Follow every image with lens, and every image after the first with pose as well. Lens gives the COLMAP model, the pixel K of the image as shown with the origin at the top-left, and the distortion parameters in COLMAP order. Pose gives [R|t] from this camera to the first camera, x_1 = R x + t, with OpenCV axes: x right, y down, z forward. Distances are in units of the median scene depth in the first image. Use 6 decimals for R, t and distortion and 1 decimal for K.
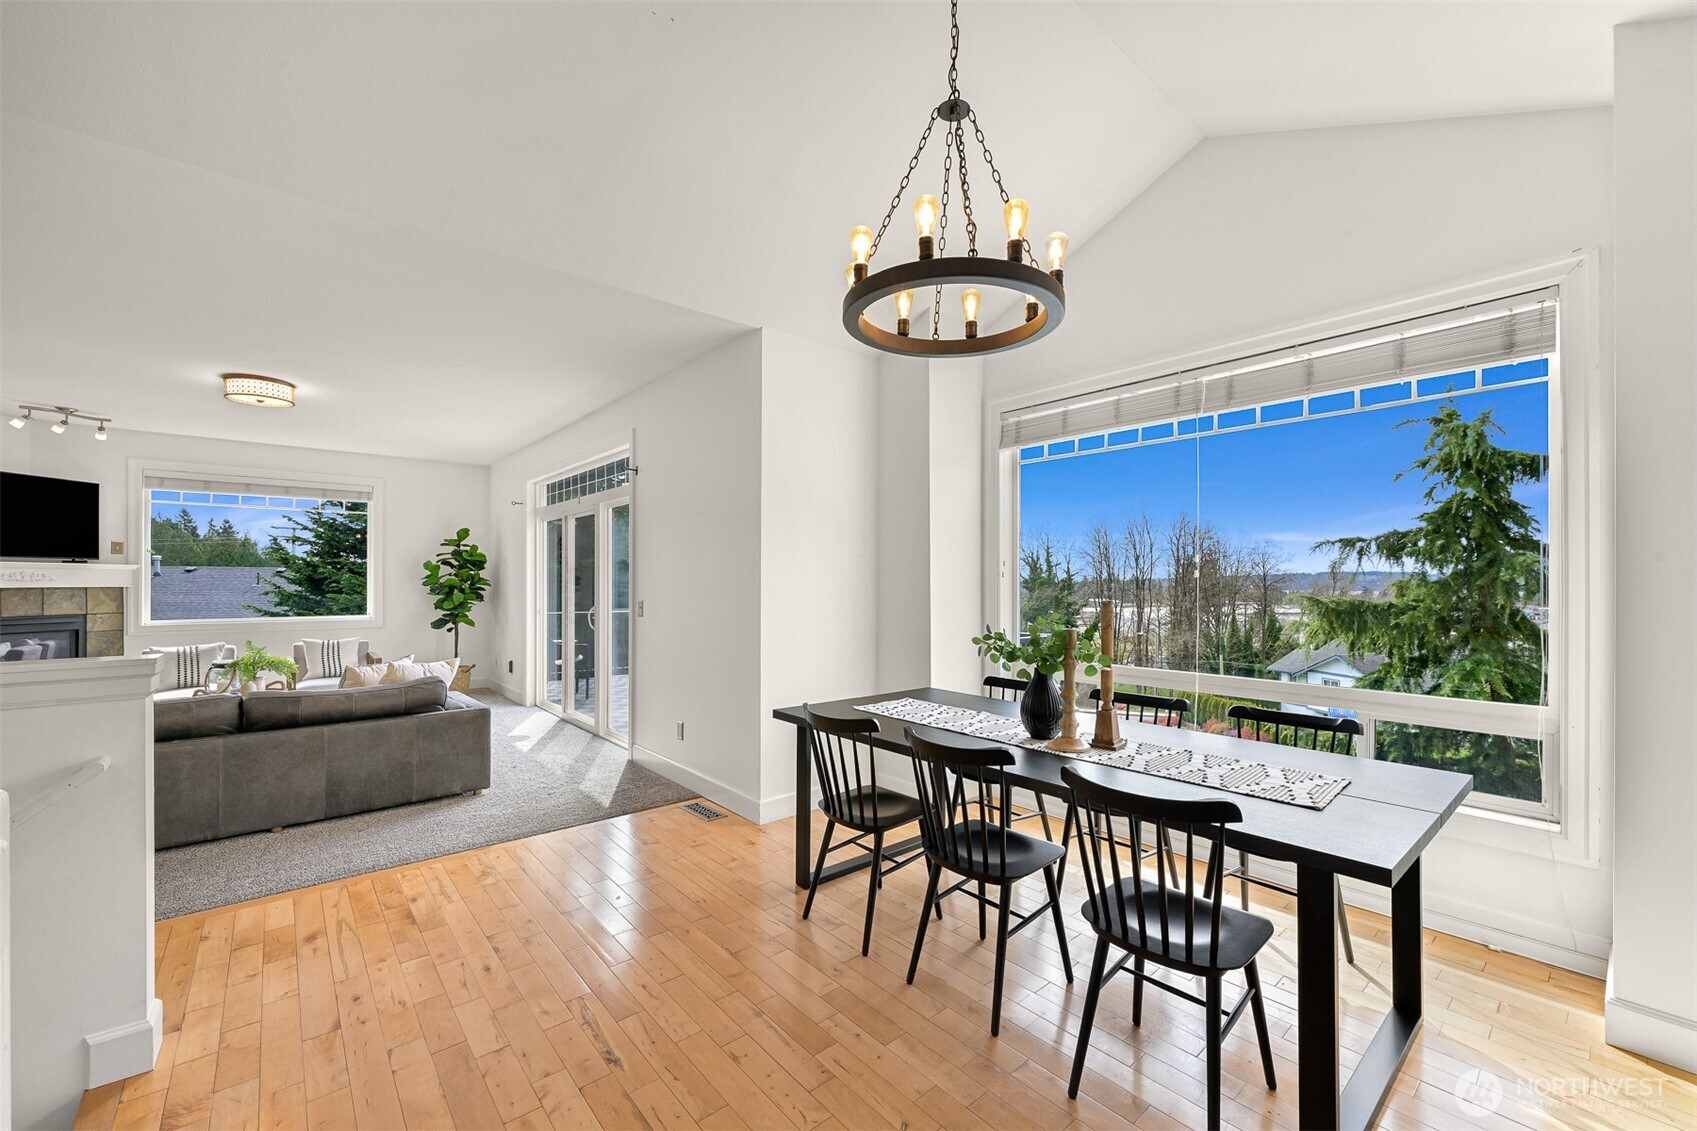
lens RADIAL K [[671.6, 0, 852.8], [0, 671.6, 582.4], [0, 0, 1]] dist [-0.000310, -0.000294]
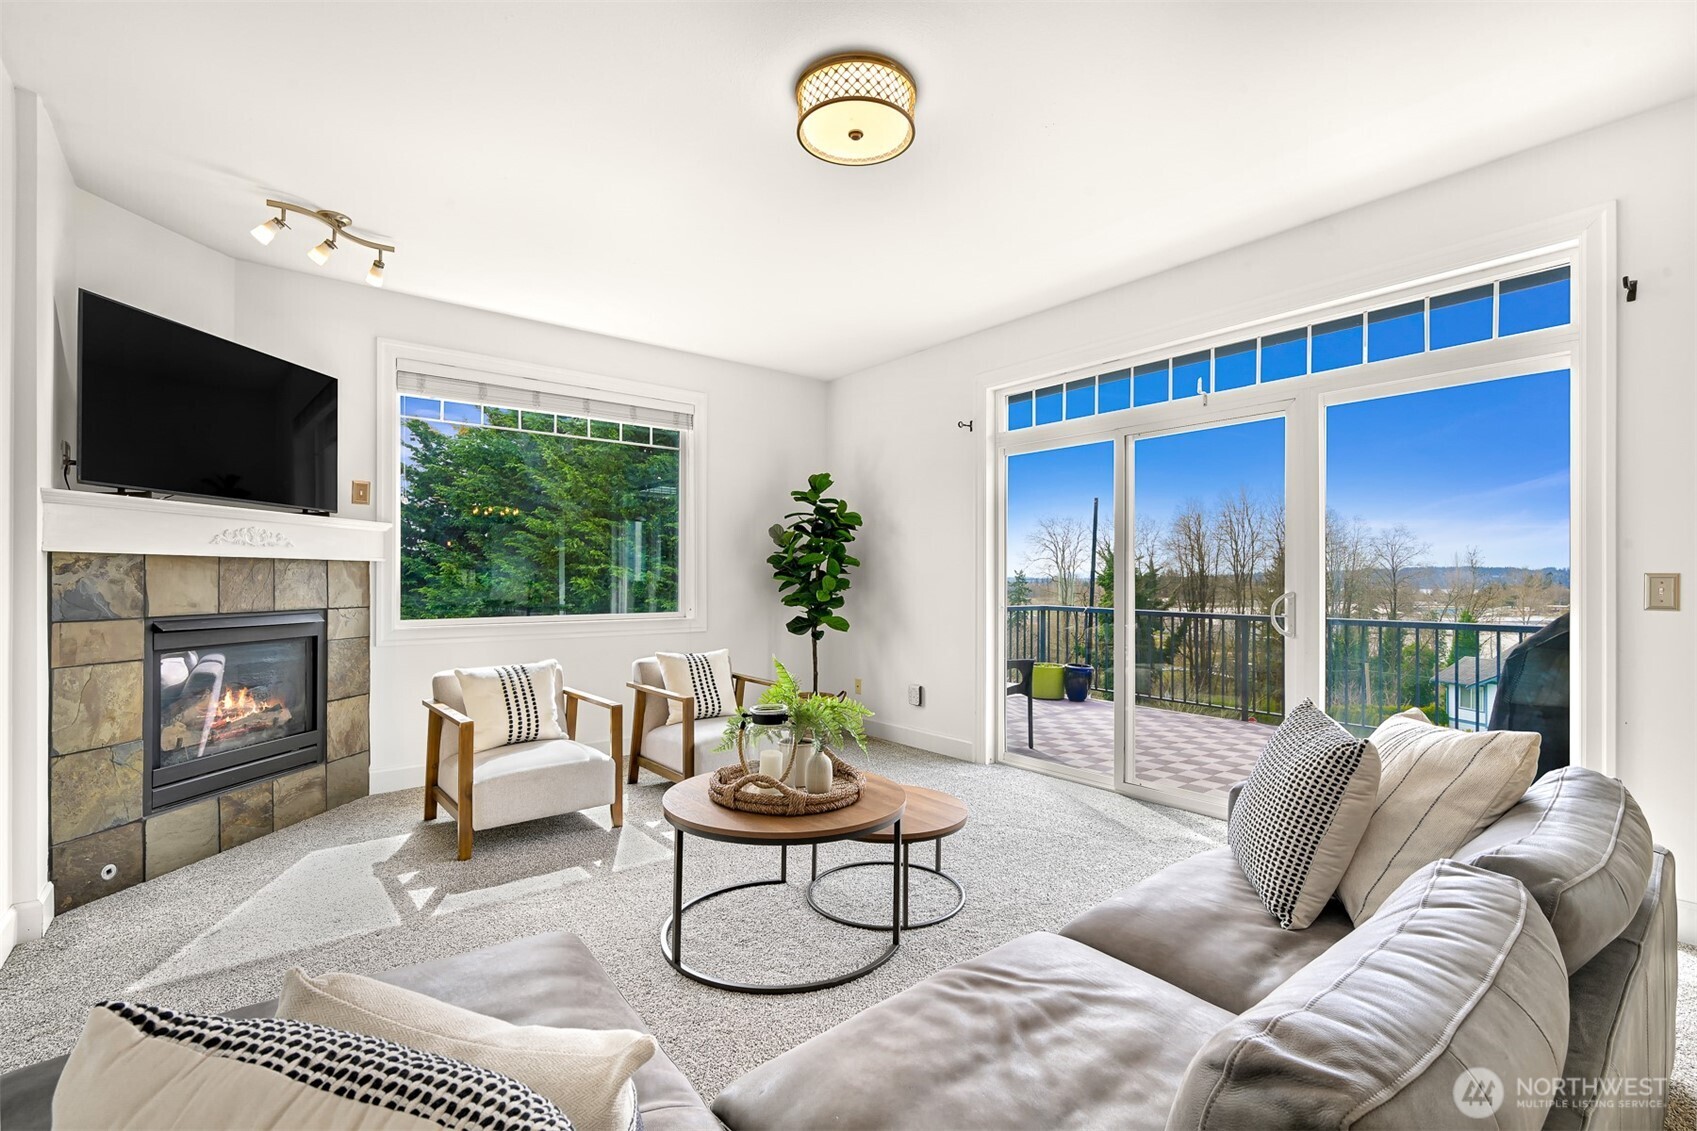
lens RADIAL K [[749.1, 0, 850.7], [0, 749.1, 581.0], [0, 0, 1]] dist [-0.003268, -0.000130]
pose [[0.999730, -0.001491, -0.023175, -0.551574], [0.001520, 0.999998, 0.001235, 0.019400], [0.023173, -0.001270, 0.999731, 0.309242]]
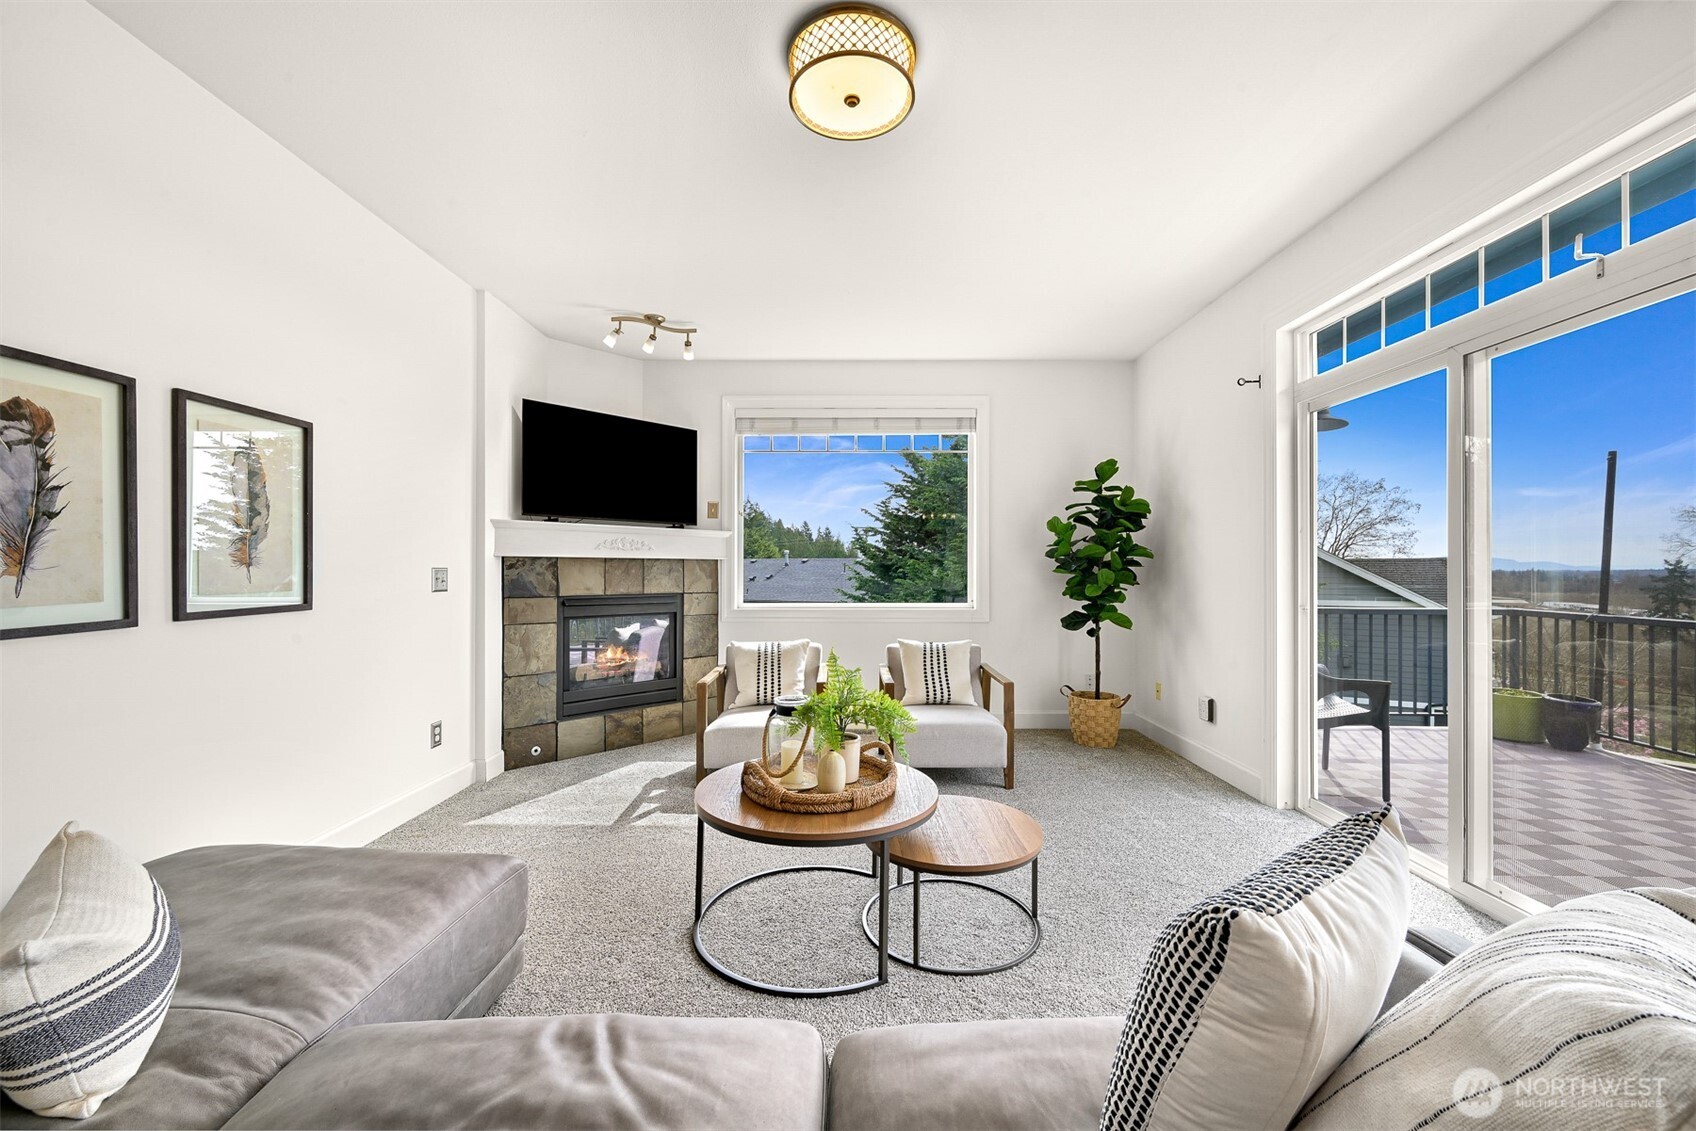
lens RADIAL K [[659.4, 0, 858.4], [0, 659.4, 570.9], [0, 0, 1]] dist [-0.006006, 0.000012]
pose [[0.762205, -0.002712, -0.647330, -0.382982], [0.000352, 0.999993, -0.003776, 0.019144], [0.647335, 0.002651, 0.762201, 0.430243]]
